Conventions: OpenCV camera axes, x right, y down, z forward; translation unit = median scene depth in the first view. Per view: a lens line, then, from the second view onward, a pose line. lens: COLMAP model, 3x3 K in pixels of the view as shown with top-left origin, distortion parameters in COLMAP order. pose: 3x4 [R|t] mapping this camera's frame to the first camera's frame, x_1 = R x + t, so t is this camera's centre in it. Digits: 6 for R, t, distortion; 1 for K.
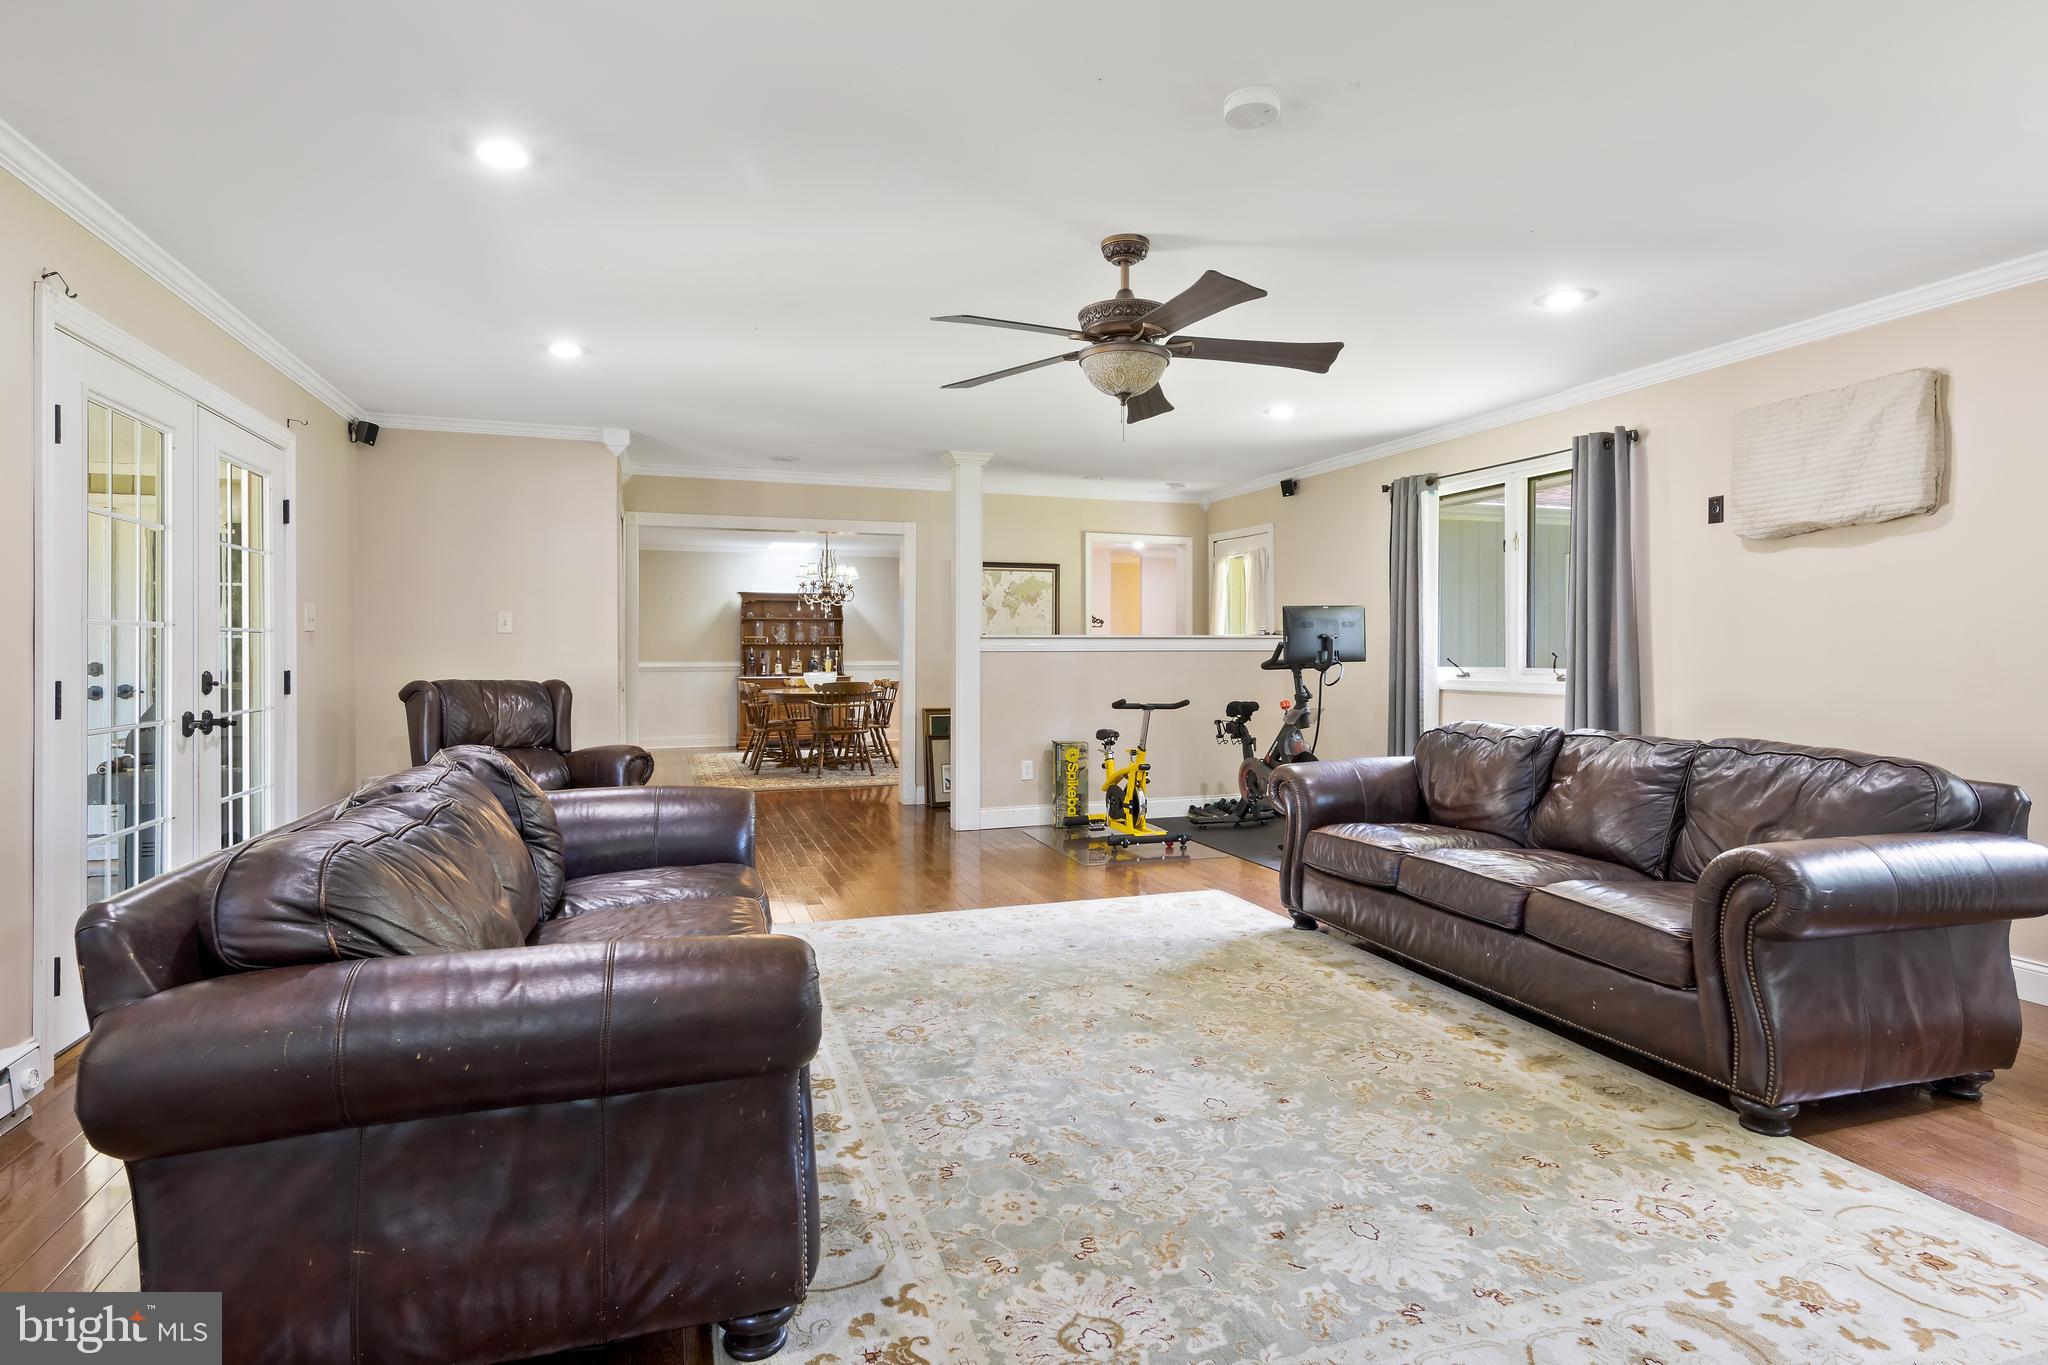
lens RADIAL K [[1060.0, 0, 1016.4], [0, 1060.0, 657.1], [0, 0, 1]] dist [0.024437, 0.000043]
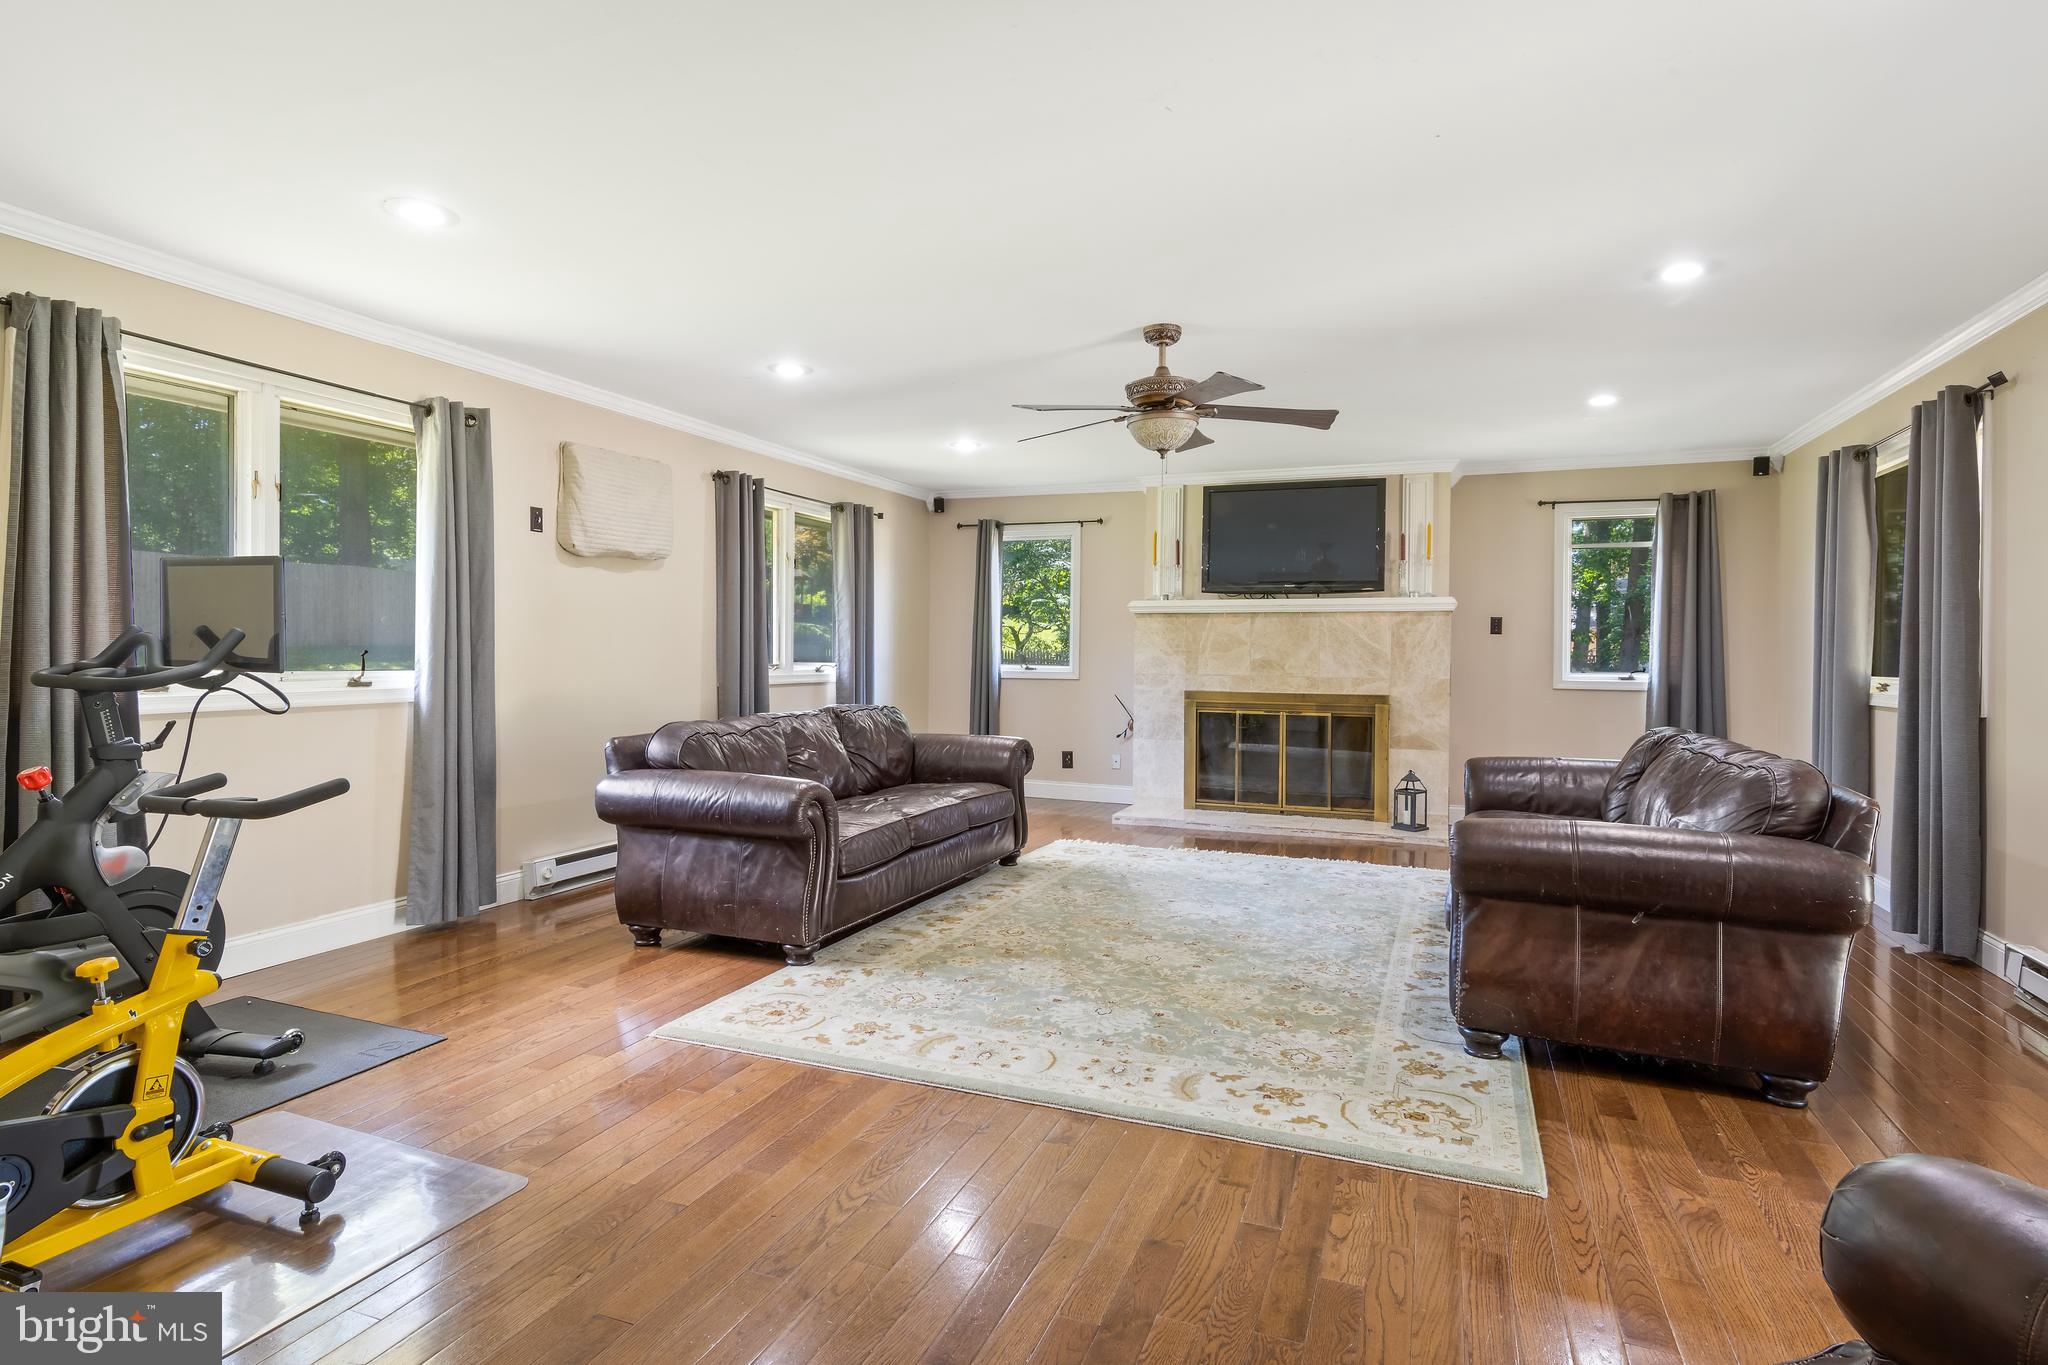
lens RADIAL K [[1048.2, 0, 1027.8], [0, 1048.2, 652.3], [0, 0, 1]] dist [0.003088, 0.000359]
pose [[-0.768456, -0.008256, 0.639850, -0.554889], [-0.003908, 0.999959, 0.008209, -0.020998], [-0.639891, 0.003808, -0.768456, 2.059633]]
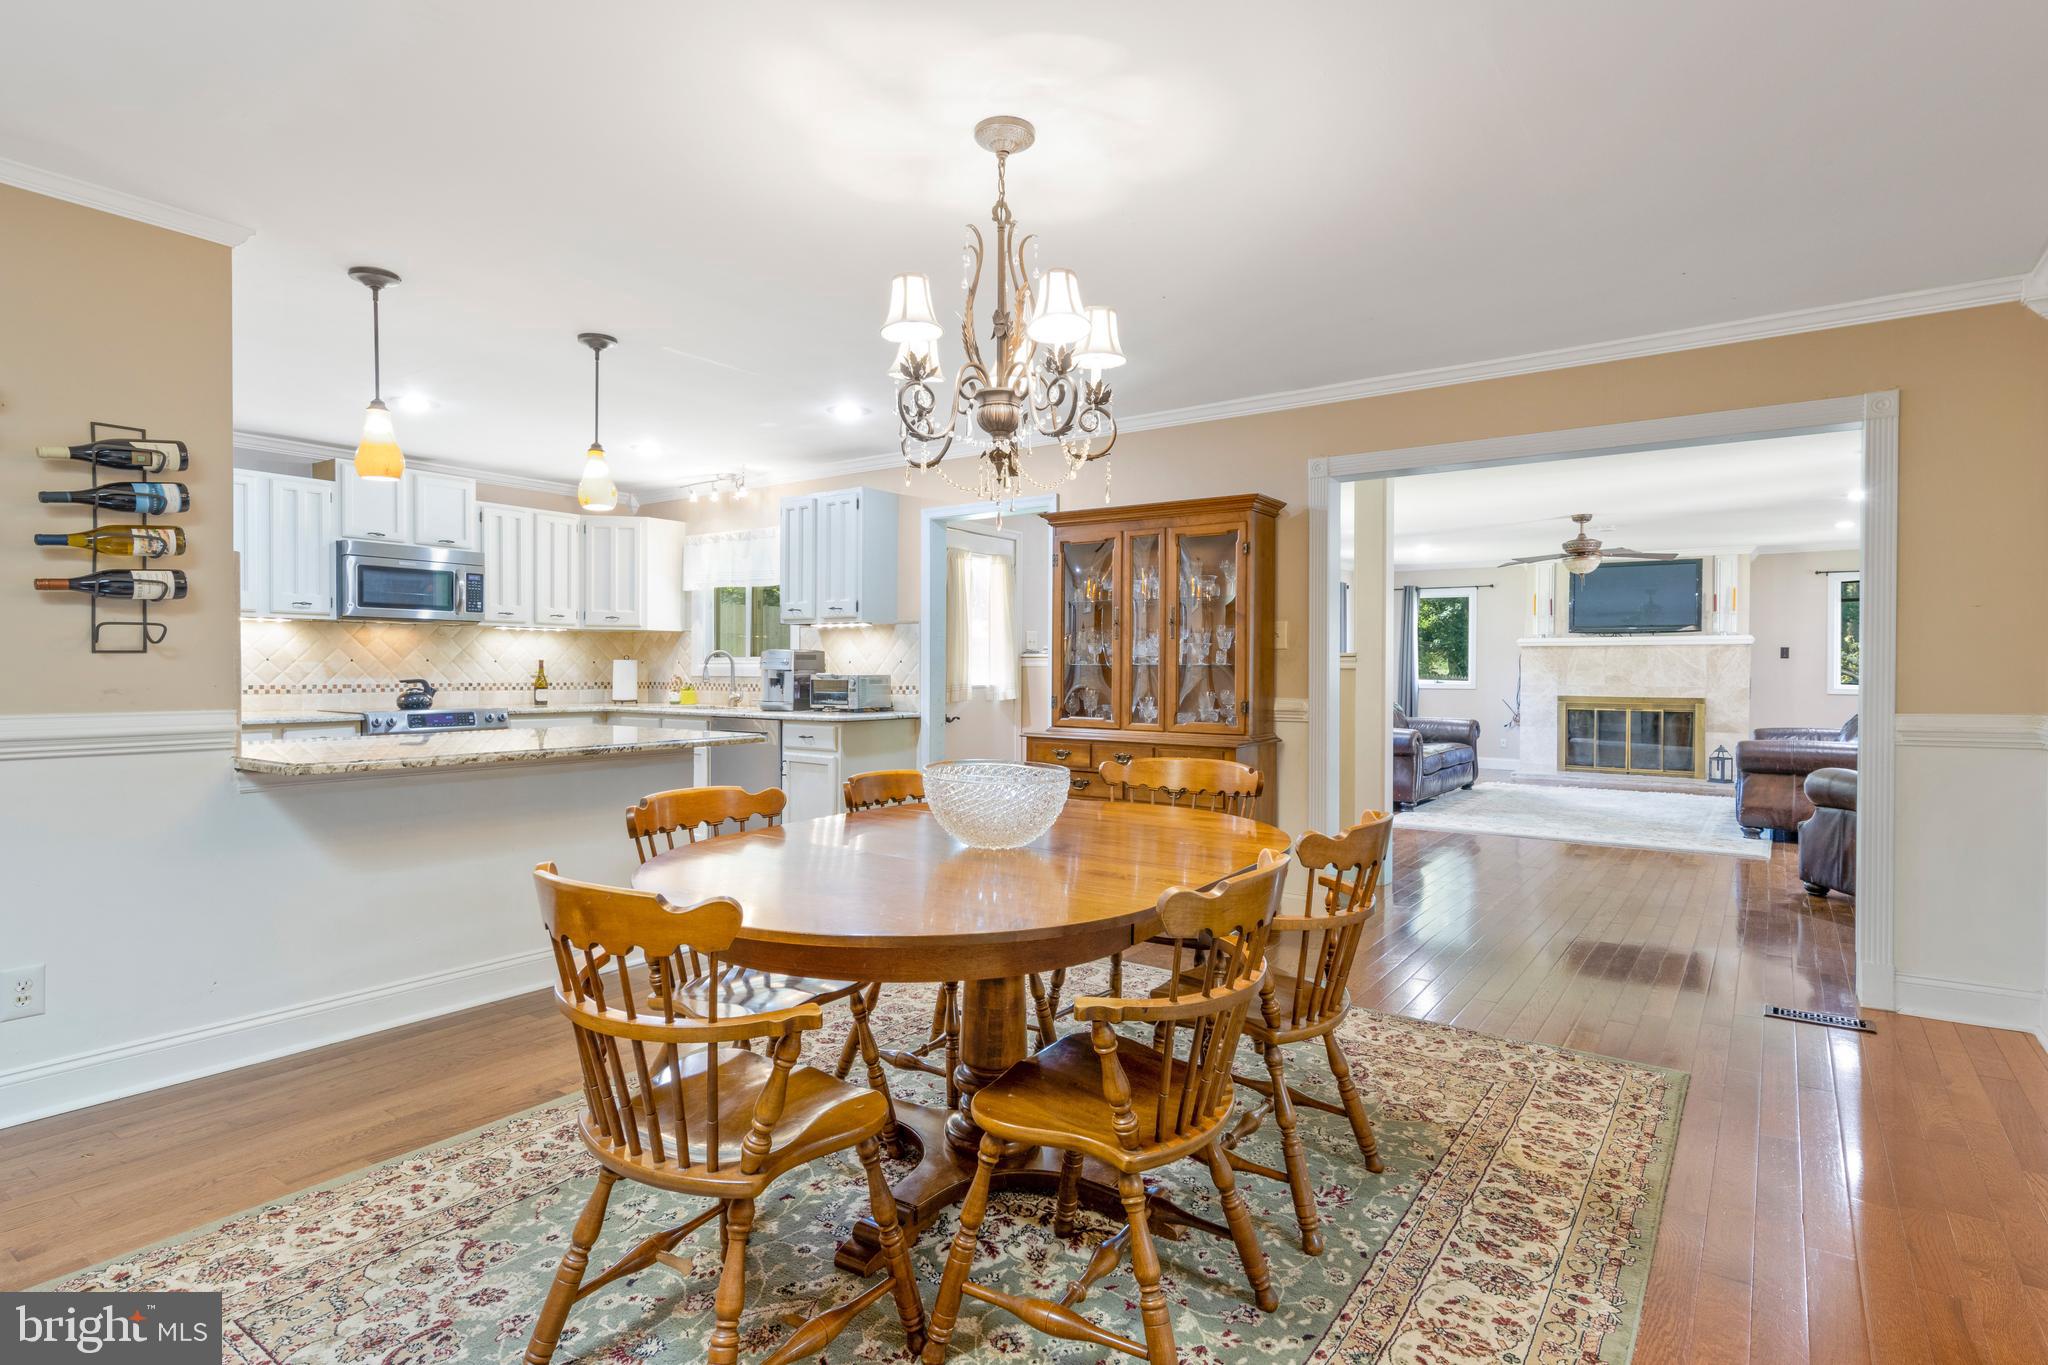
lens RADIAL K [[1042.6, 0, 1043.4], [0, 1042.6, 675.0], [0, 0, 1]] dist [0.021263, -0.000272]
pose [[-0.603660, -0.007418, 0.797208, -0.839177], [0.001766, 0.999942, 0.010642, -0.026275], [-0.797240, 0.007832, -0.603612, 2.817485]]
